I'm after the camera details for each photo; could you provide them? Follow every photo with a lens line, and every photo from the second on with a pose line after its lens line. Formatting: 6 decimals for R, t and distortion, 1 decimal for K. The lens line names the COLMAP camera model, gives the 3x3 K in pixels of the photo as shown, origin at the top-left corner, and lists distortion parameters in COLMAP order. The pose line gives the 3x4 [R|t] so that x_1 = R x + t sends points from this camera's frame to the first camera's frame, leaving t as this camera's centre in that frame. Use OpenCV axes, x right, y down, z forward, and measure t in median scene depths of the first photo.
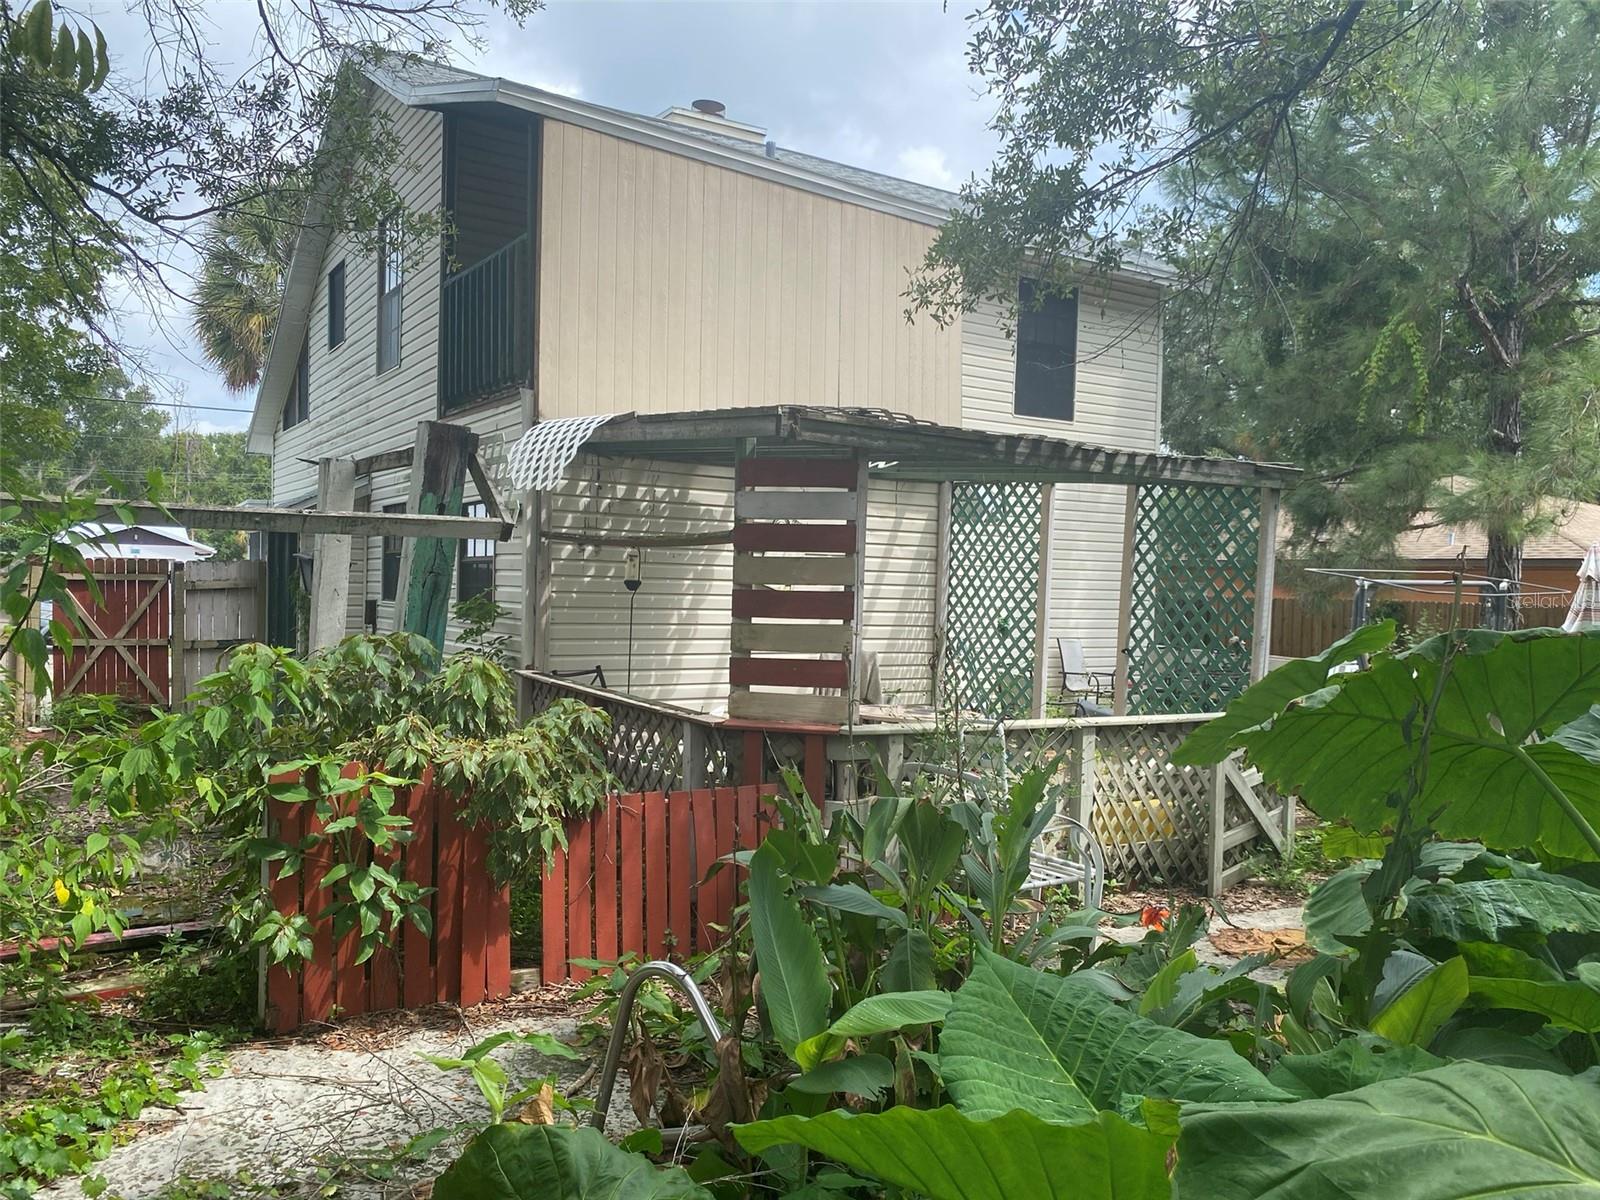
lens RADIAL K [[1228.6, 0, 800.0], [0, 1228.6, 600.0], [0, 0, 1]] dist [0.007952, -0.006142]
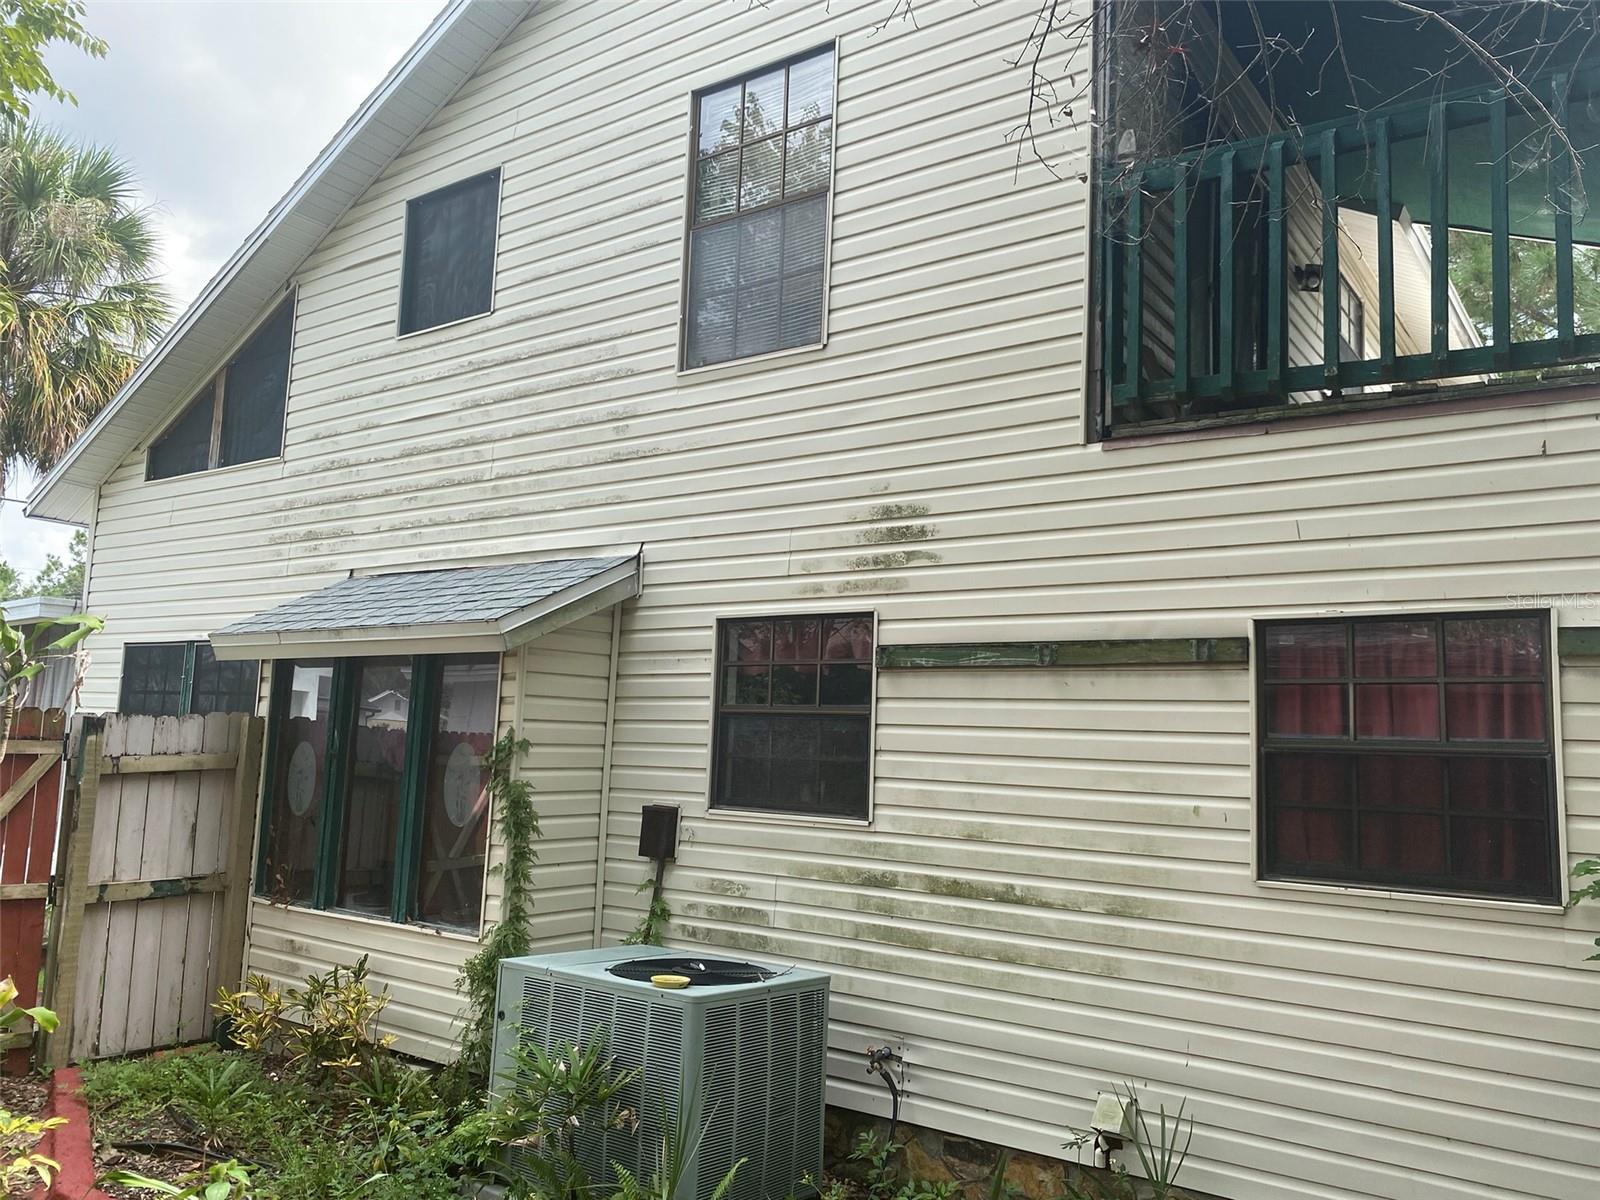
lens RADIAL K [[1228.6, 0, 800.0], [0, 1228.6, 600.0], [0, 0, 1]] dist [0.007952, -0.006142]
pose [[0.925639, 0.052290, 0.374778, -0.426137], [-0.007344, 0.992702, -0.120366, -0.020012], [-0.378337, 0.108663, 0.919268, 0.451191]]
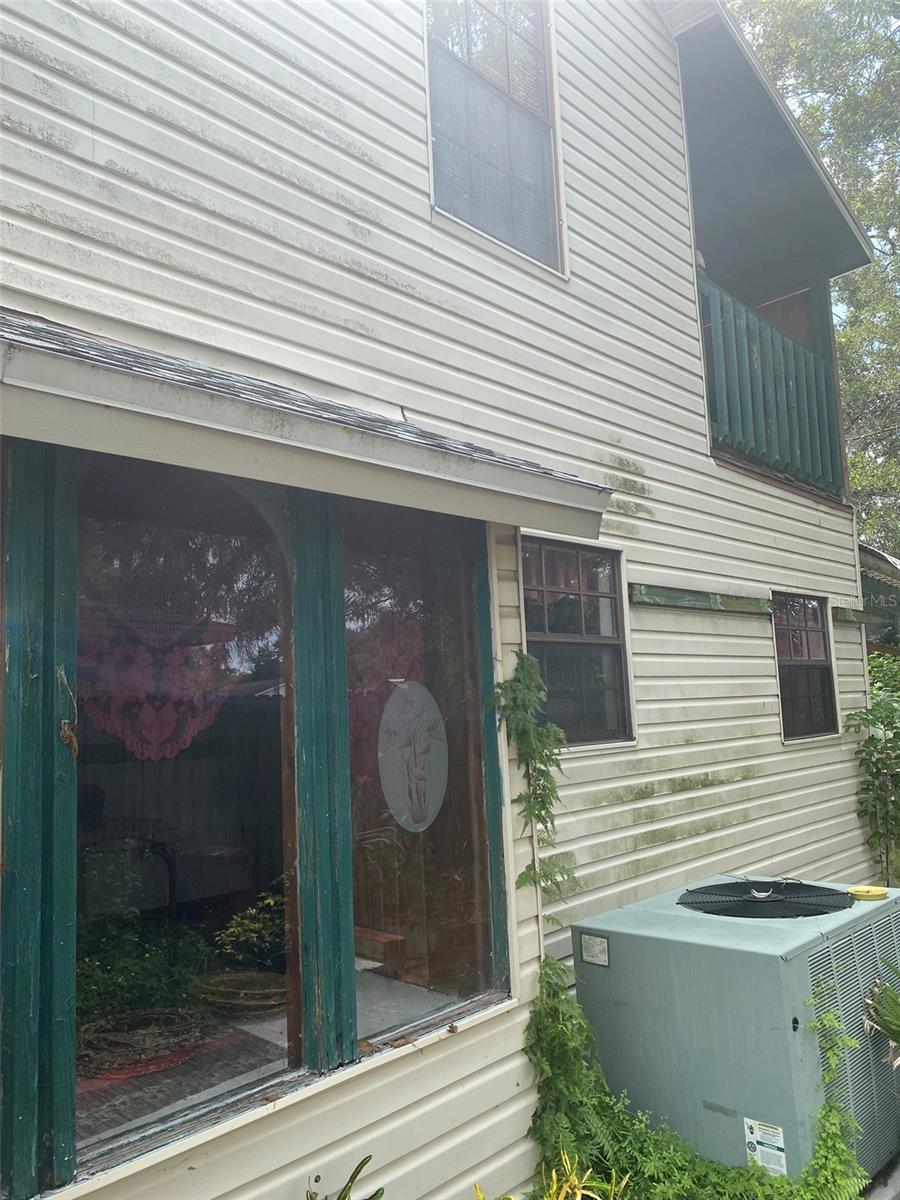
lens RADIAL K [[957.2, 0, 450.0], [0, 957.2, 600.0], [0, 0, 1]] dist [0.002625, -0.004819]
pose [[-0.287147, 0.086643, 0.953960, -0.556092], [0.041922, 0.996083, -0.077850, -0.022951], [-0.956969, 0.017638, -0.289655, 0.949948]]
